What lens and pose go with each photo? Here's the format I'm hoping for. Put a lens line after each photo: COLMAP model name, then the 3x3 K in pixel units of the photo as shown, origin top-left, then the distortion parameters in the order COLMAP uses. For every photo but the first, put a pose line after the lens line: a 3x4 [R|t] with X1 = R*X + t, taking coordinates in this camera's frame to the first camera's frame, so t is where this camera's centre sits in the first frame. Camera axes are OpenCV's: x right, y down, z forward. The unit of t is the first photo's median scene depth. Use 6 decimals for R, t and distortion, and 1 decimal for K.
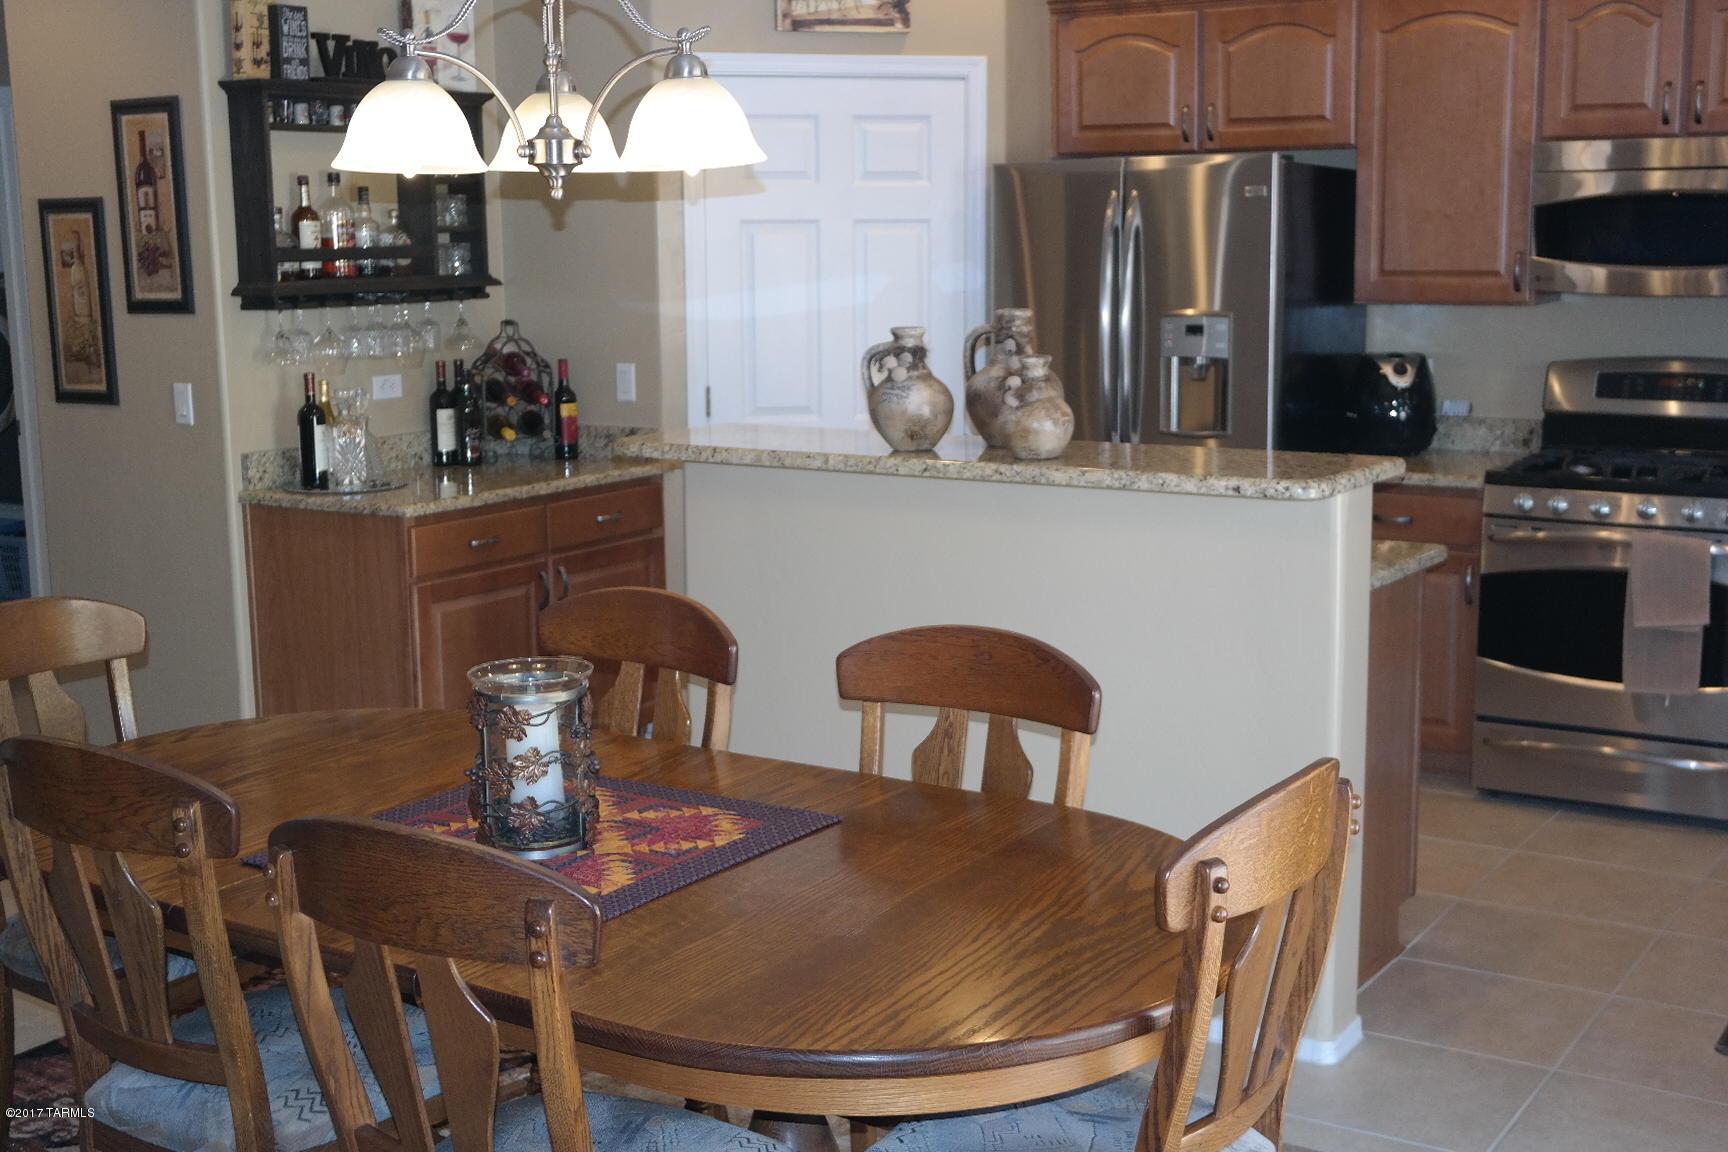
lens RADIAL K [[2080.5, 0, 861.9], [0, 2080.5, 573.3], [0, 0, 1]] dist [0.005943, 0.000000]
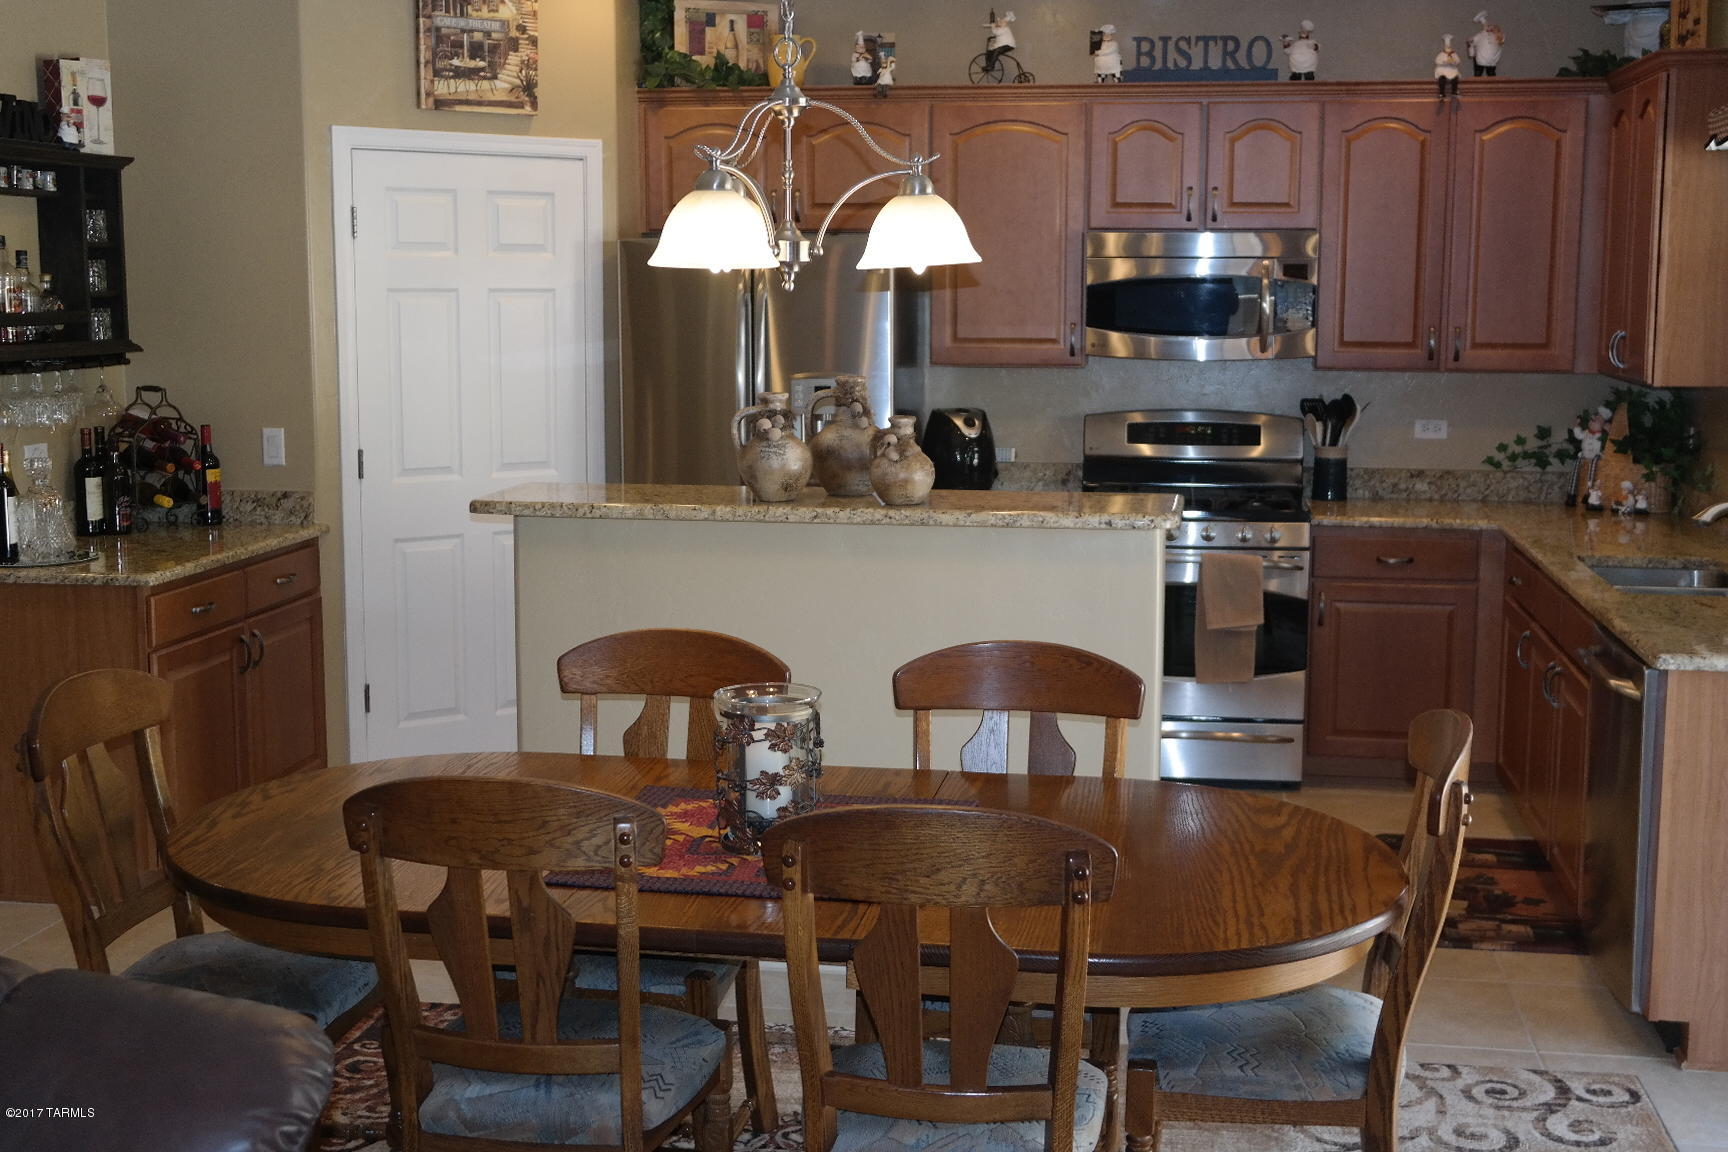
lens RADIAL K [[2080.5, 0, 869.6], [0, 2080.5, 576.0], [0, 0, 1]] dist [0.005943, 0.000000]
pose [[0.916468, -0.043915, 0.397692, -0.269660], [0.053450, 0.998487, -0.012916, -0.000439], [-0.396523, 0.033094, 0.917428, -0.043581]]
